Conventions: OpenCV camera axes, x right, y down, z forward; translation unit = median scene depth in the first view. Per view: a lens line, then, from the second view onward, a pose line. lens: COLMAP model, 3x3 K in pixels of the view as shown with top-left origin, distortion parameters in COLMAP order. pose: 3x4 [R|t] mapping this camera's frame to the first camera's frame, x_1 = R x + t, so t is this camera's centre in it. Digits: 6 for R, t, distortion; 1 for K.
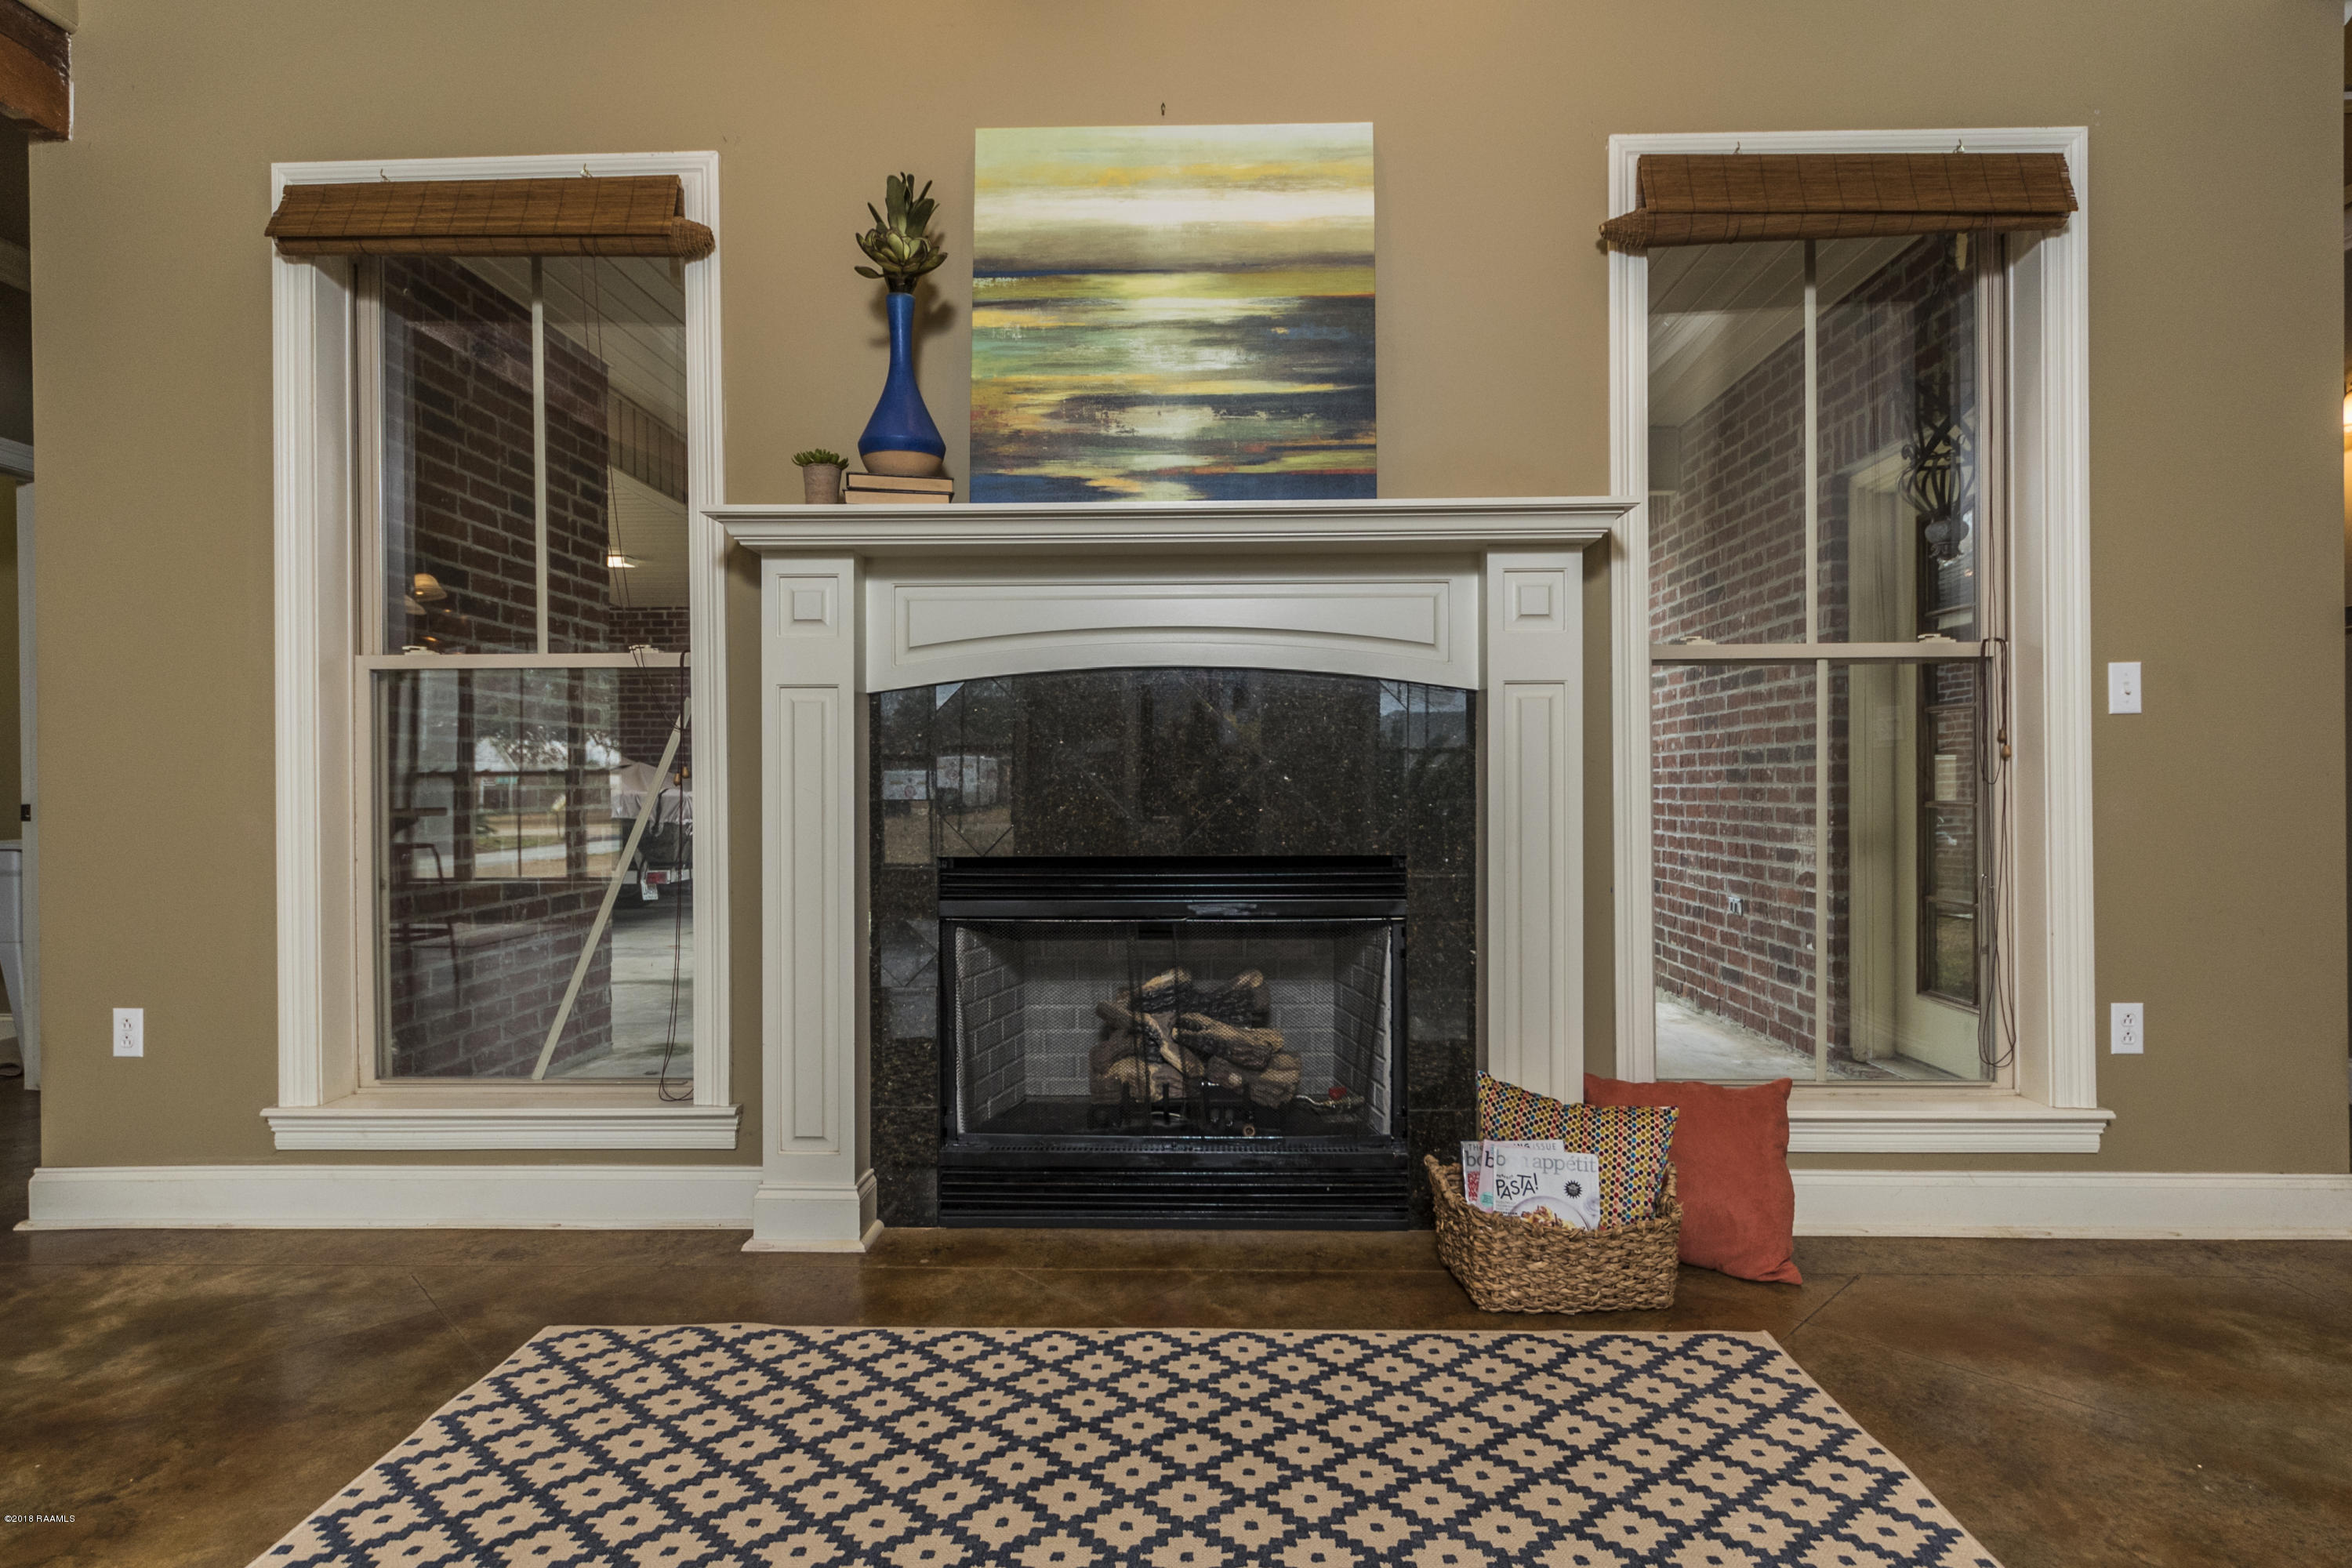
lens RADIAL K [[1199.6, 0, 1180.5], [0, 1199.6, 793.6], [0, 0, 1]] dist [0.000735, -0.001440]
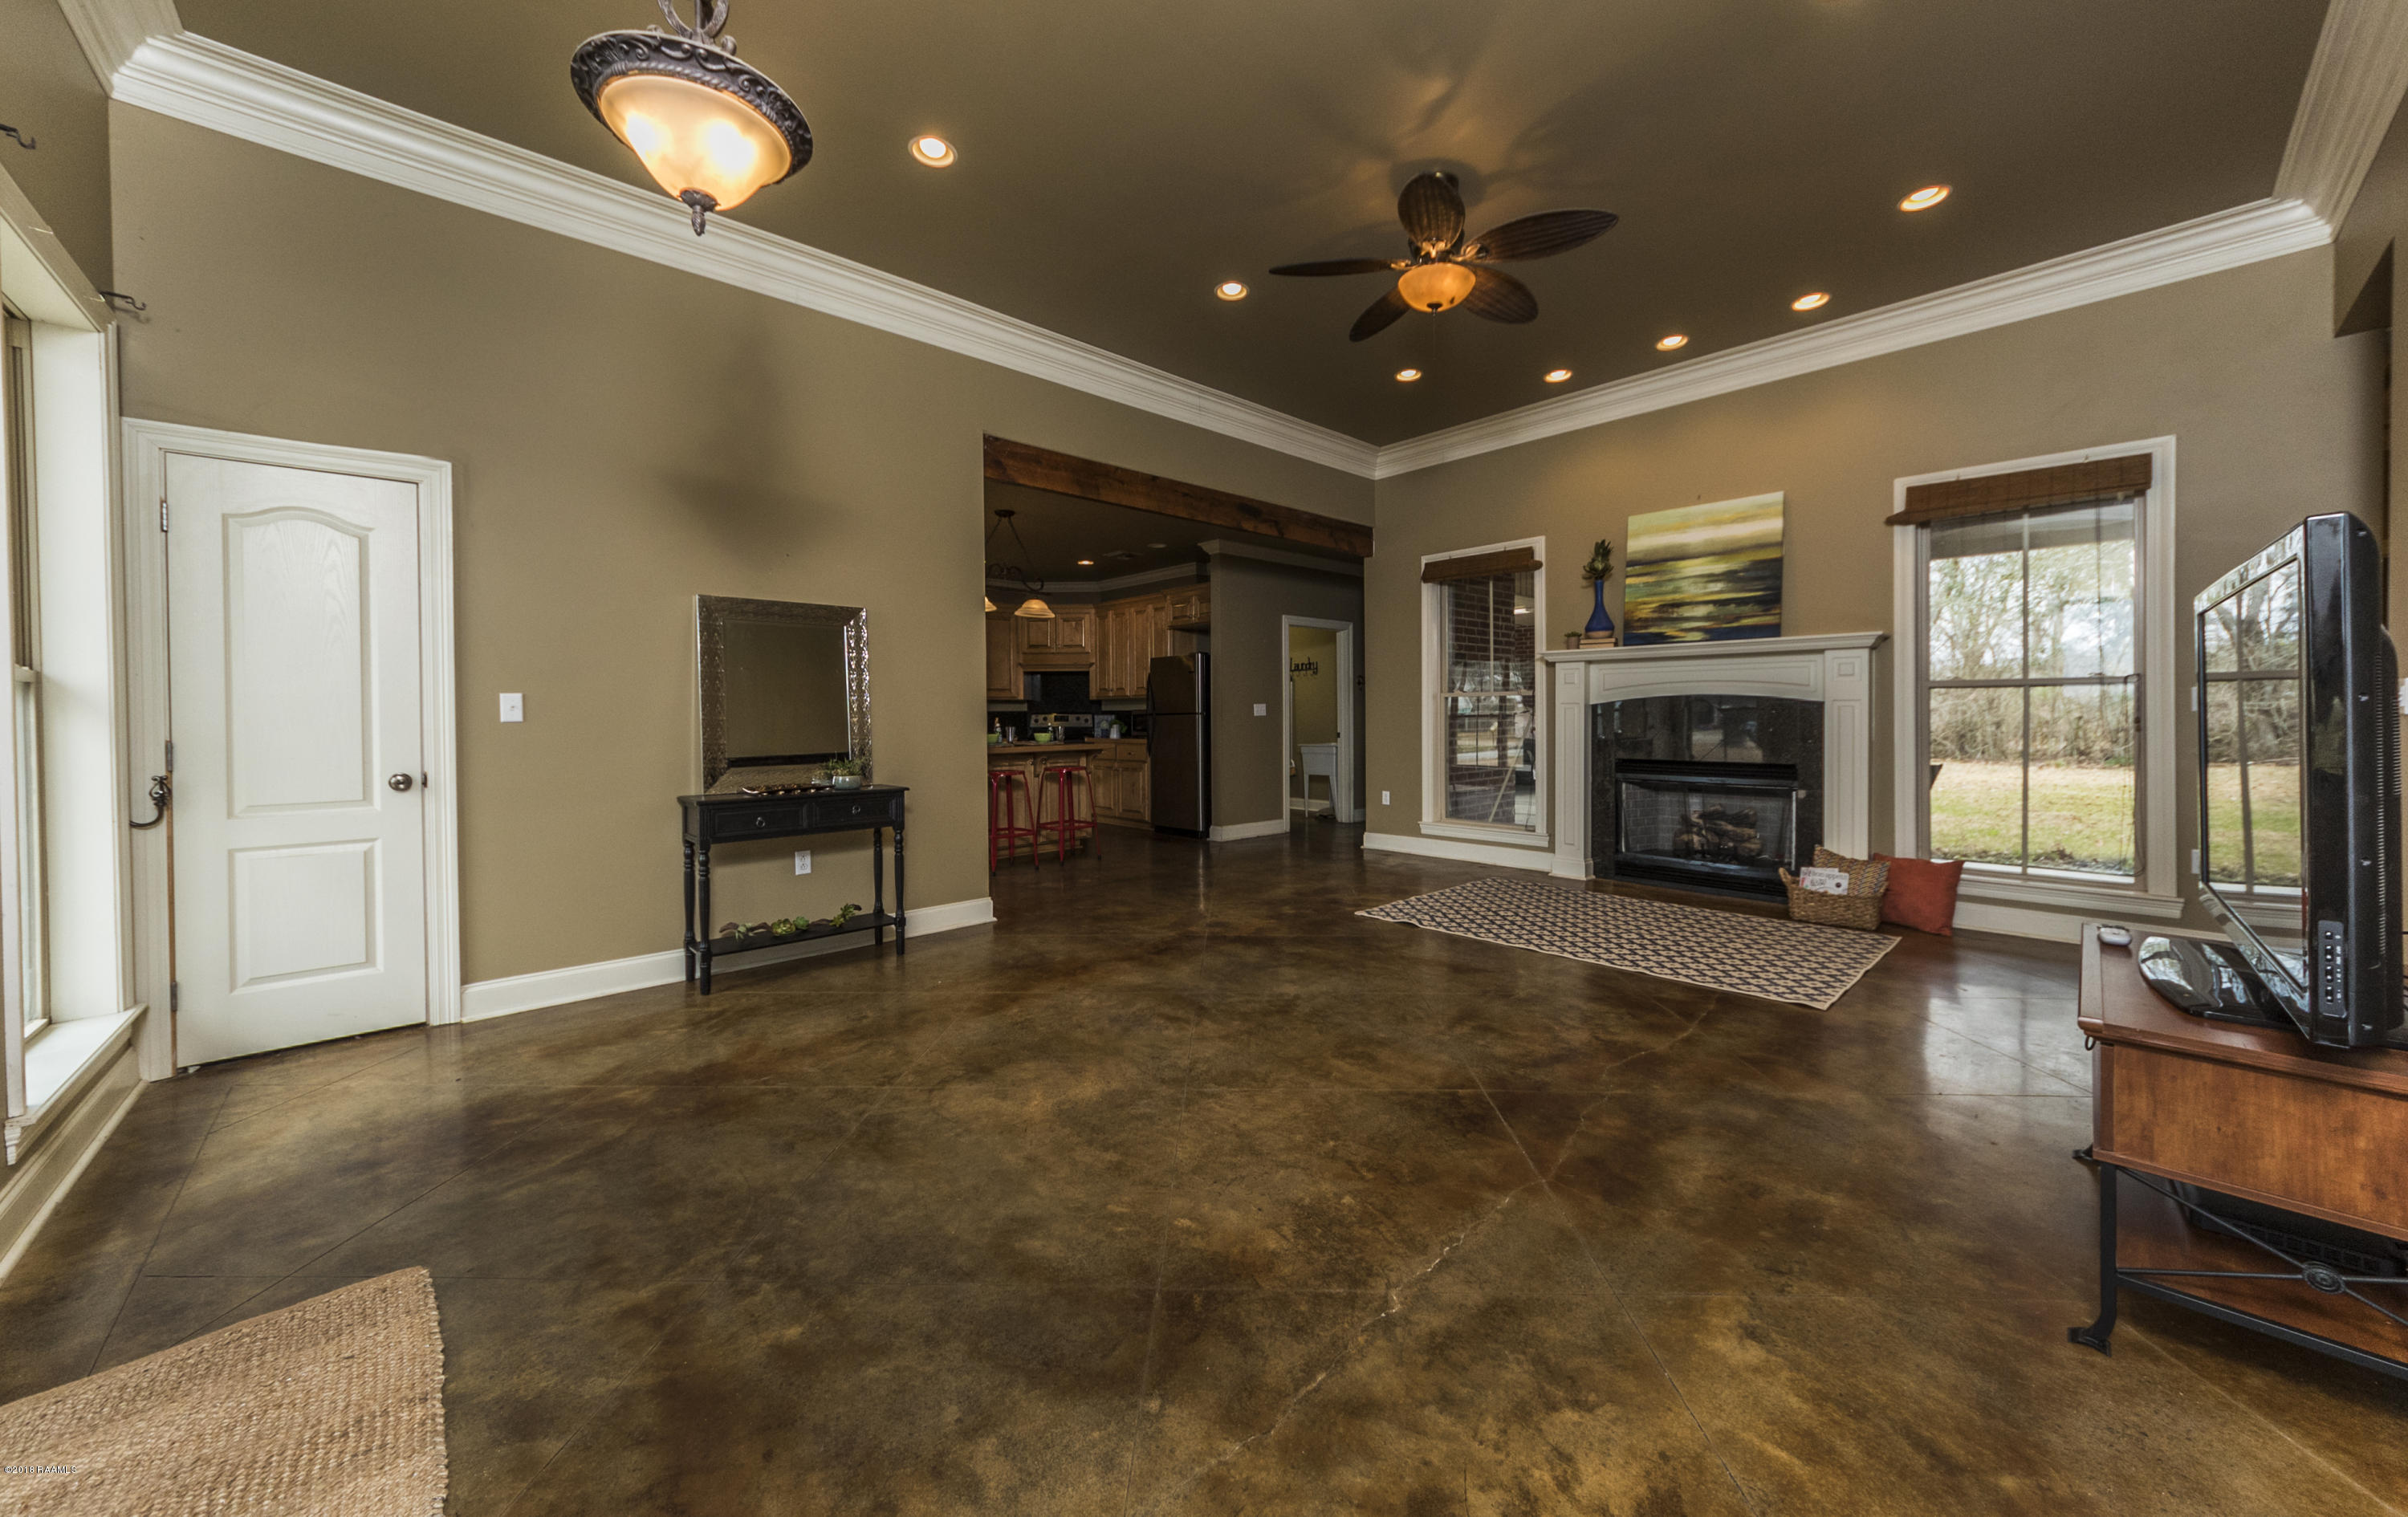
lens RADIAL K [[861.3, 0, 1204.7], [0, 861.3, 726.4], [0, 0, 1]] dist [0.006031, 0.000583]
pose [[0.696118, 0.010853, -0.717845, 0.650136], [-0.002146, 0.999913, 0.013036, -0.054662], [0.717924, -0.007534, 0.696081, -1.276830]]
